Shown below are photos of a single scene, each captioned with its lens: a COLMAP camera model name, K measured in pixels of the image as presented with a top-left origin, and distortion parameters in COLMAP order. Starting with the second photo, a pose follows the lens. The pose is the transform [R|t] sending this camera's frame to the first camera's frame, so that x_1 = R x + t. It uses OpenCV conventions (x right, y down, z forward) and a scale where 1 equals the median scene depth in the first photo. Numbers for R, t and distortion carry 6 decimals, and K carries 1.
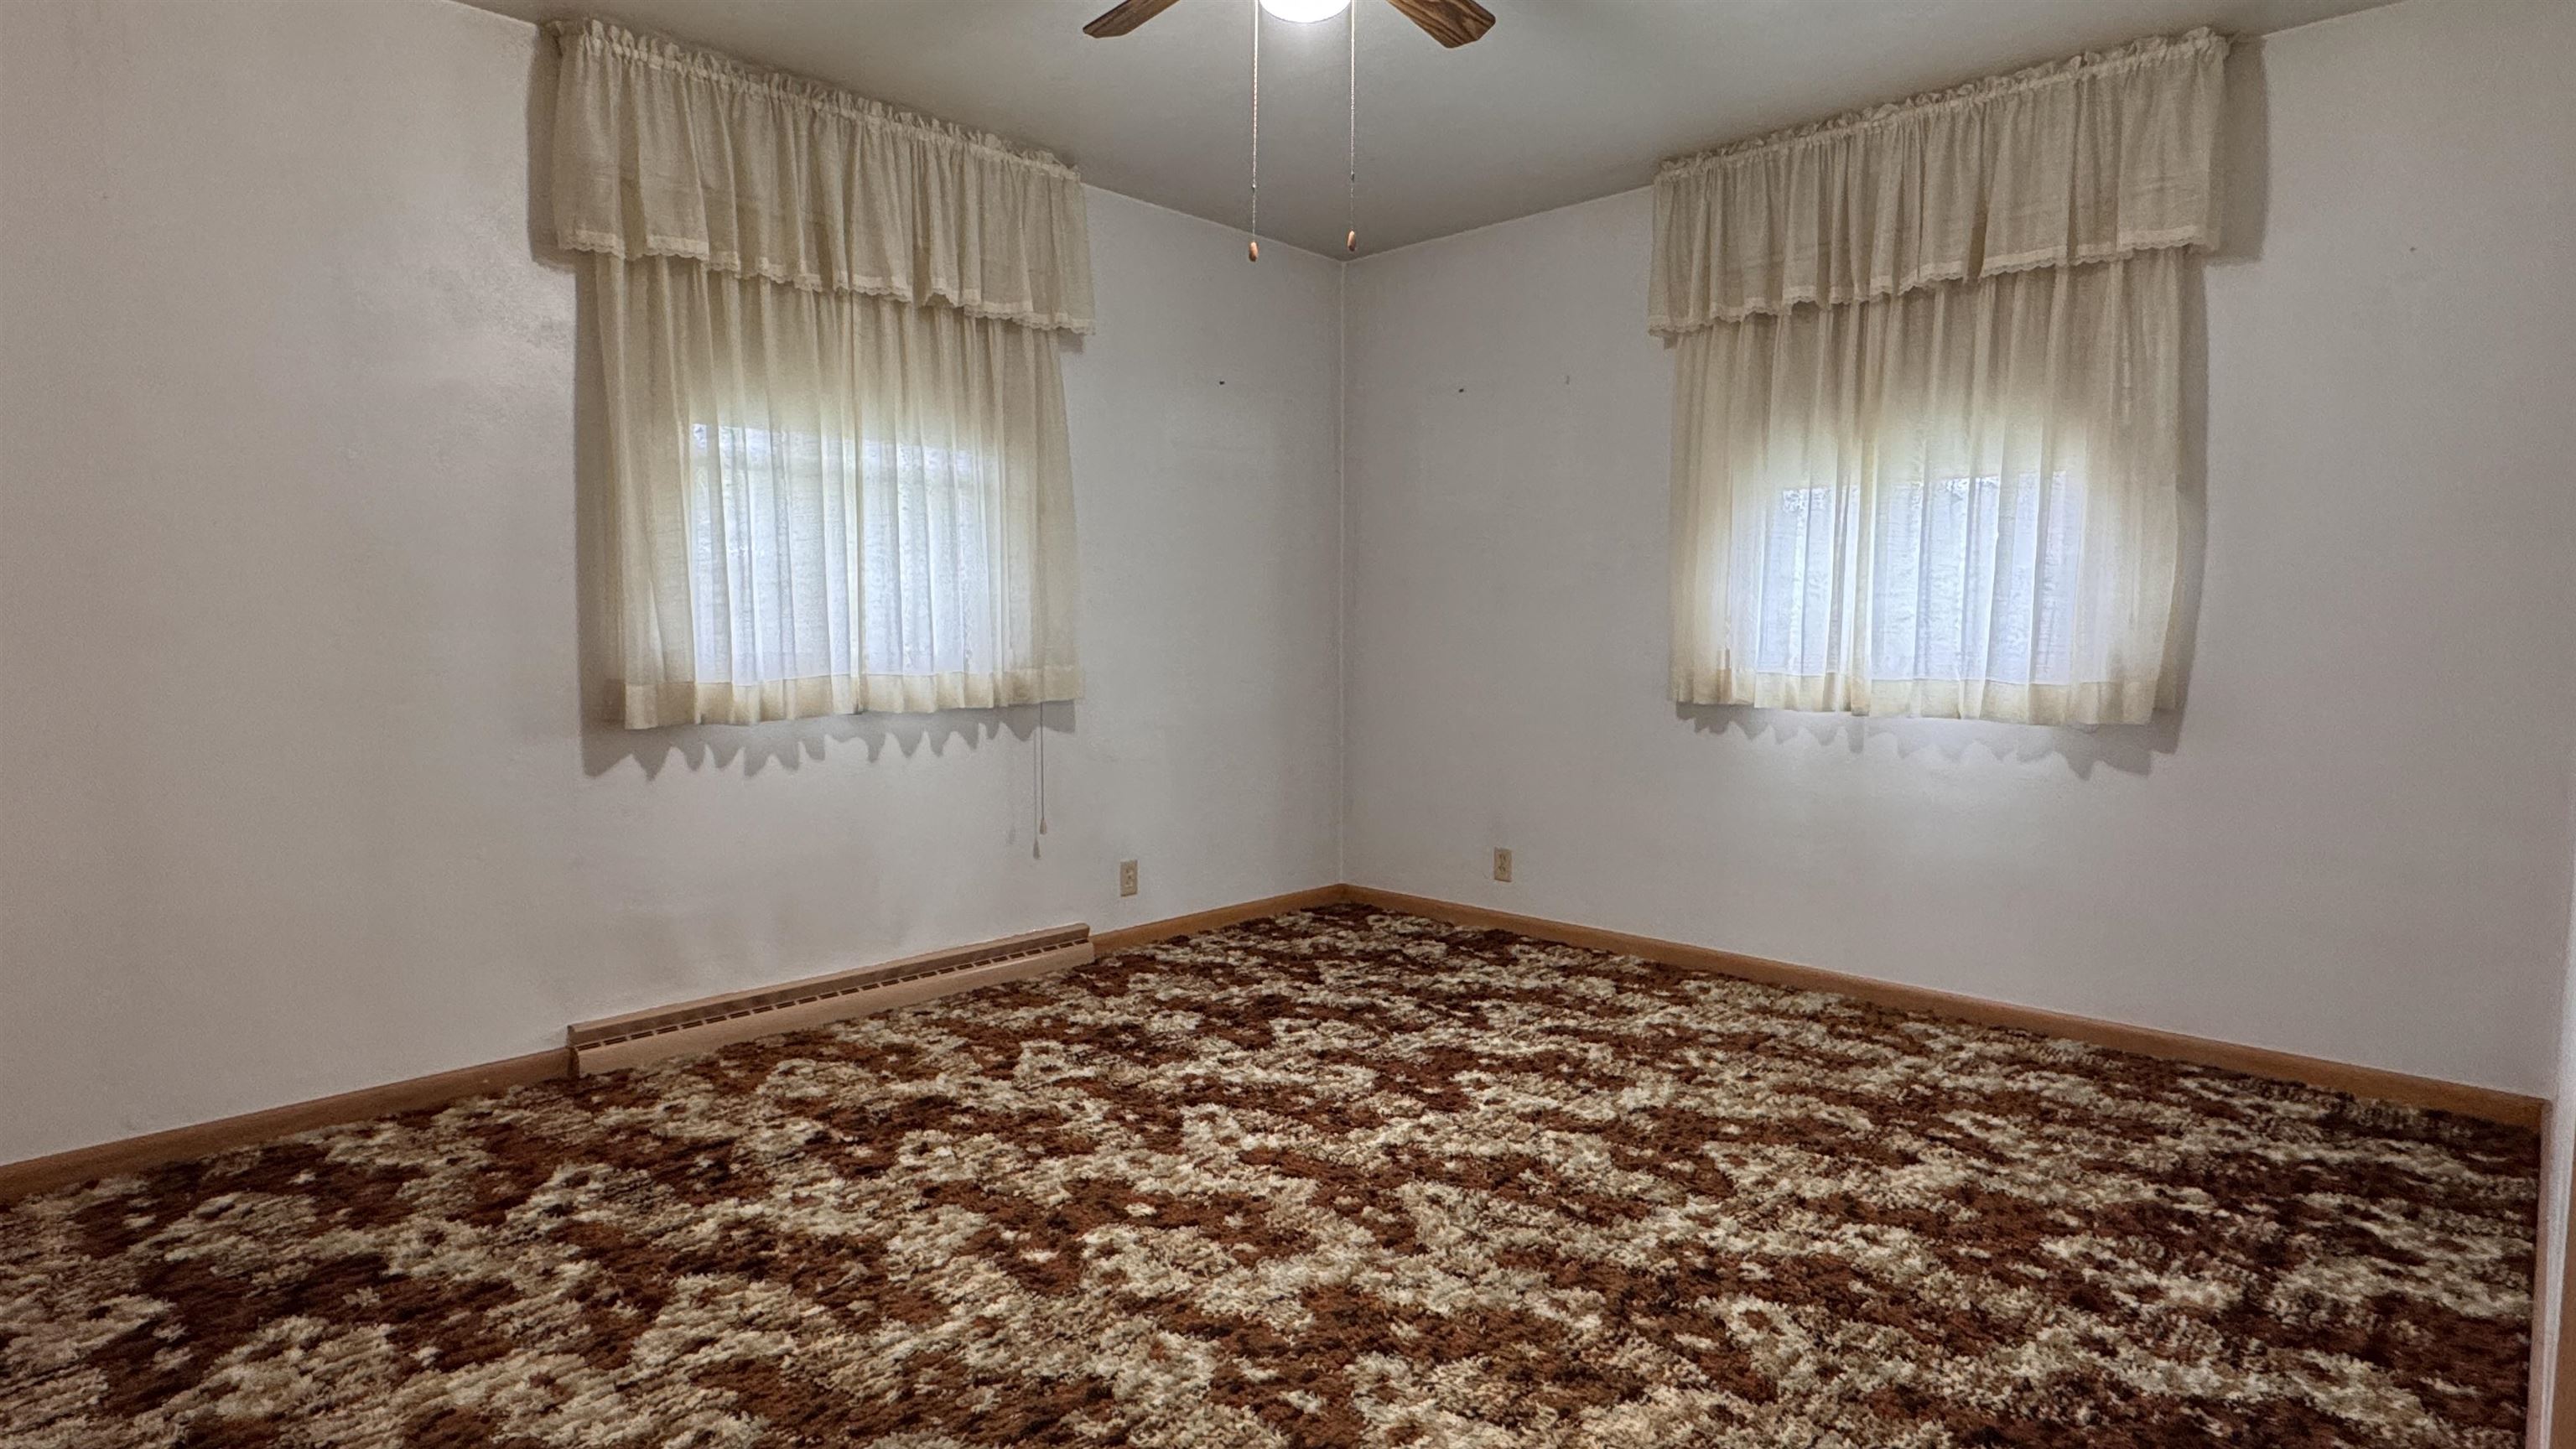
lens RADIAL K [[1357.4, 0, 1288.0], [0, 1357.4, 734.8], [0, 0, 1]] dist [0.000082, 0.000966]
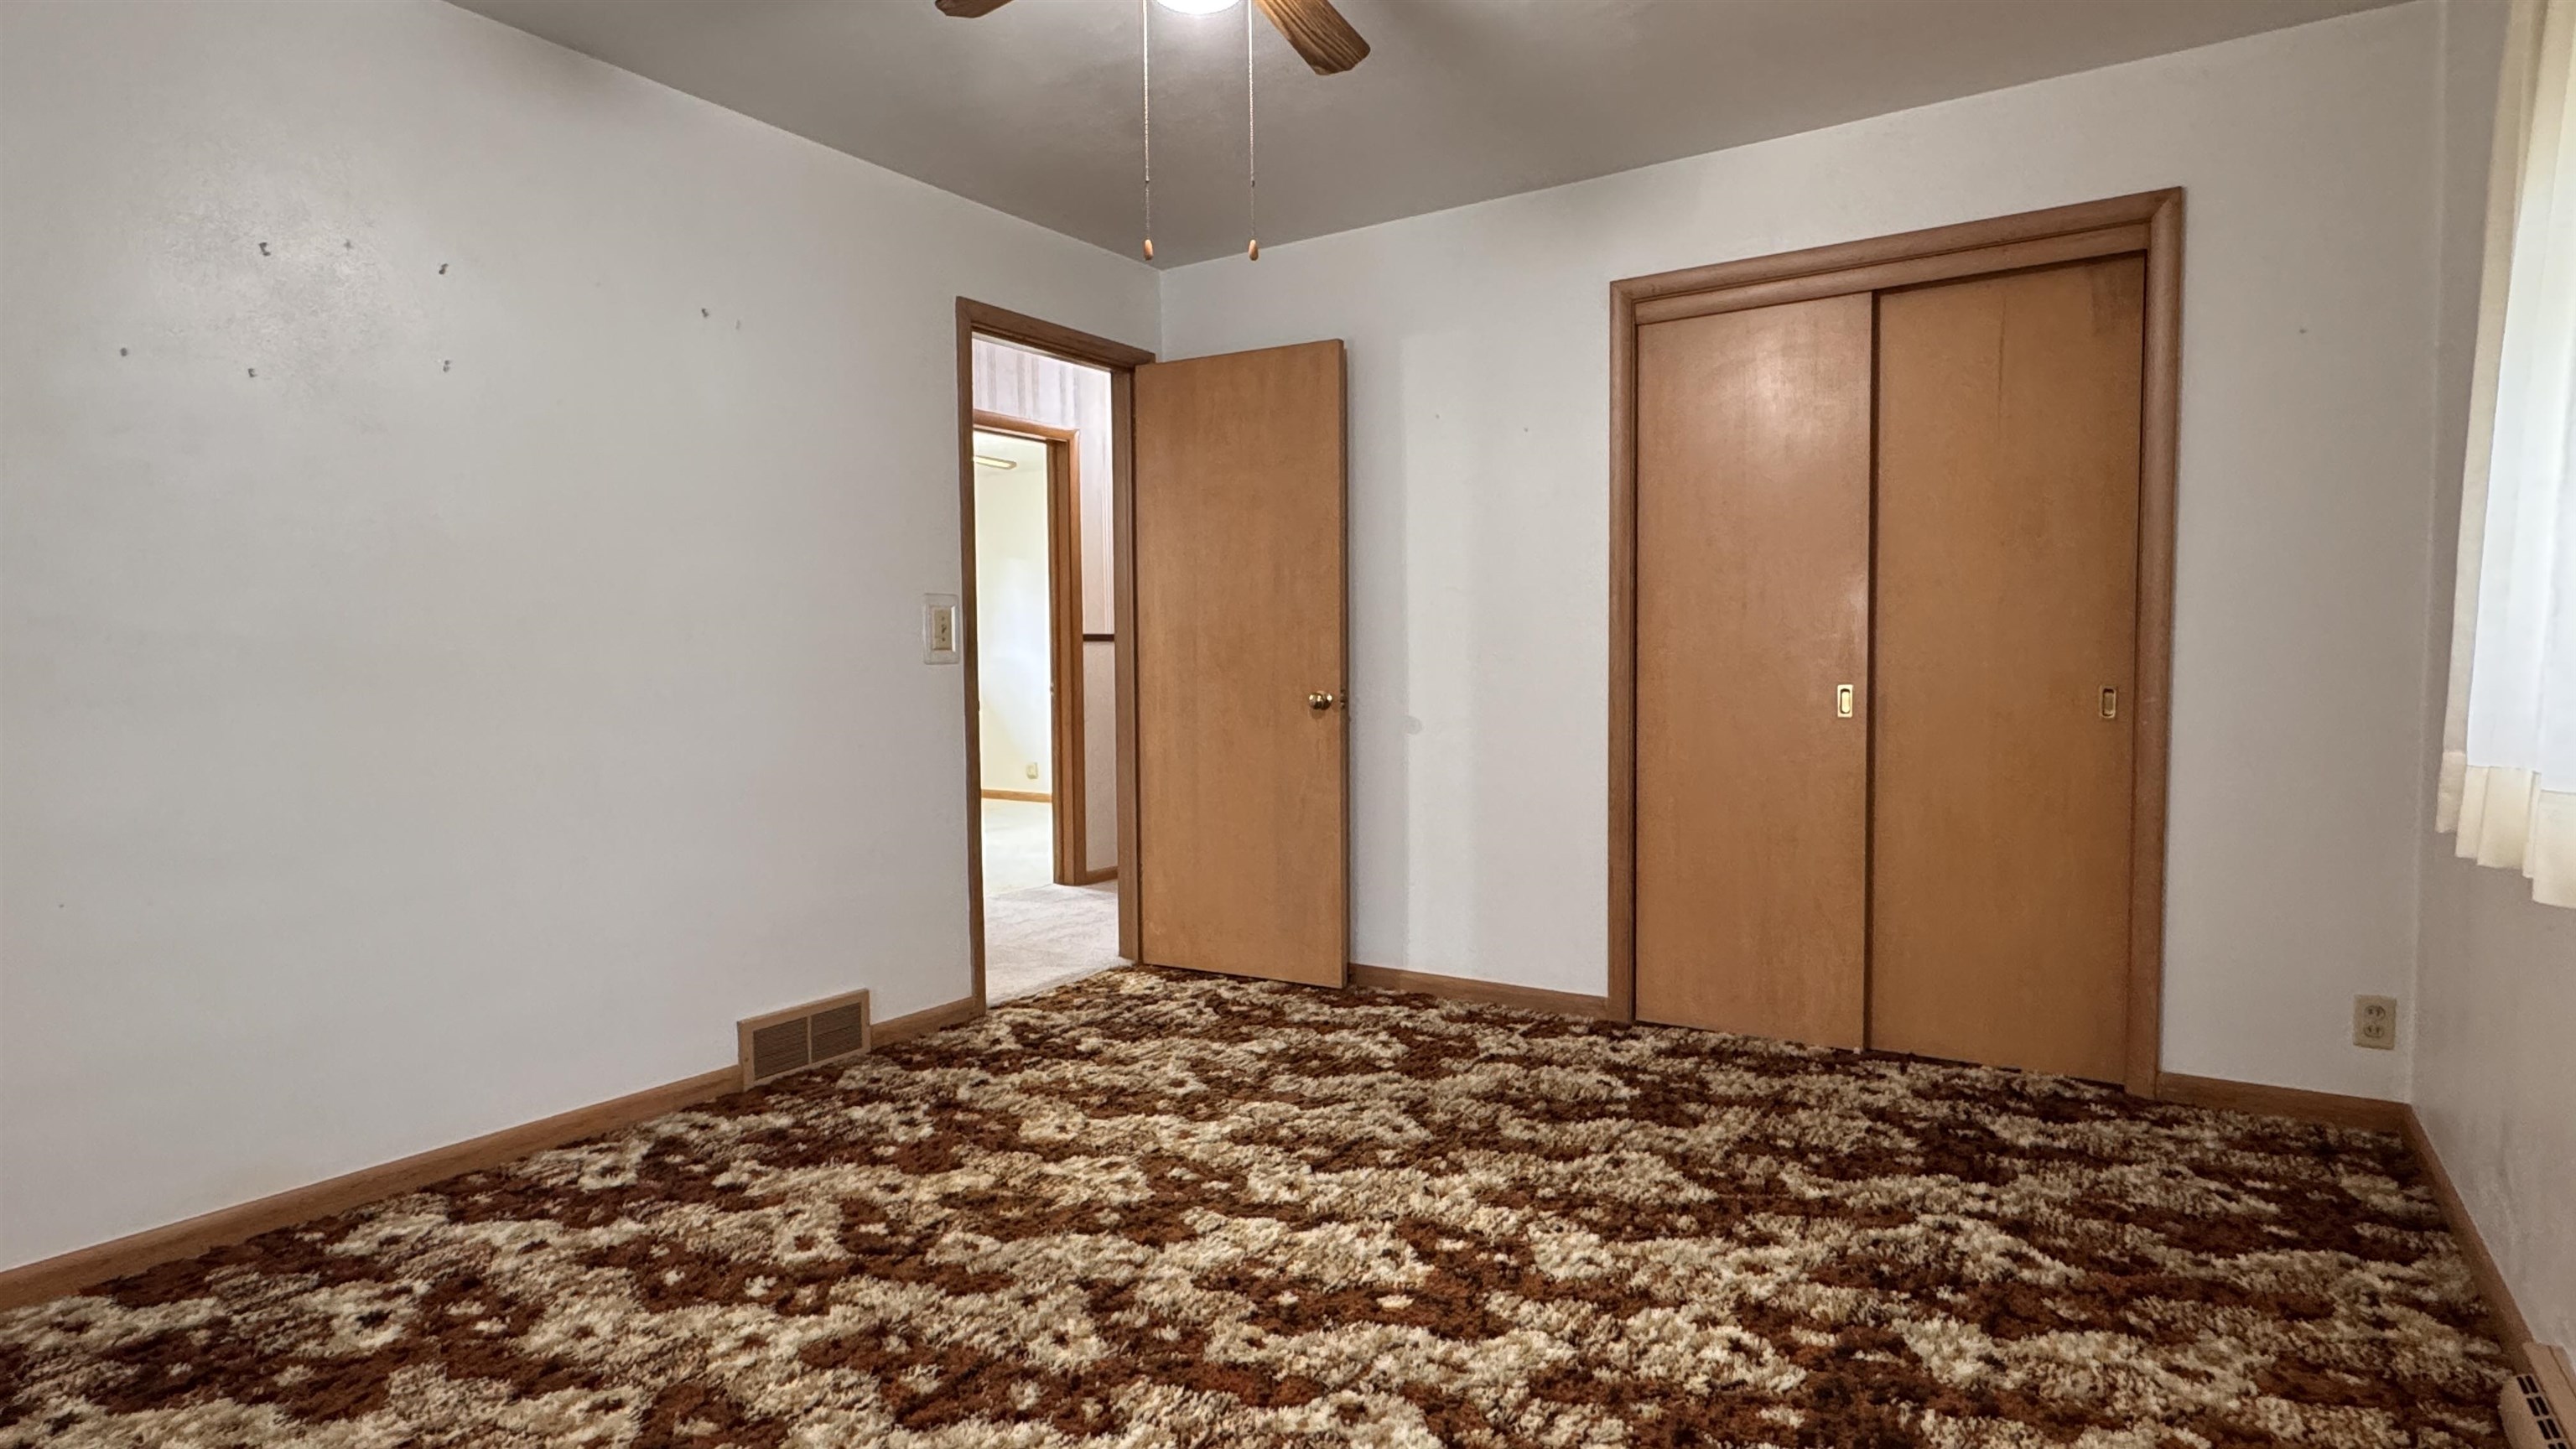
lens RADIAL K [[1357.4, 0, 1288.5], [0, 1357.4, 729.6], [0, 0, 1]] dist [0.000082, 0.000966]
pose [[-0.983305, 0.016552, -0.181213, 0.127094], [-0.008213, 0.990803, 0.135065, -0.156521], [0.181781, 0.134298, -0.974125, 1.961612]]
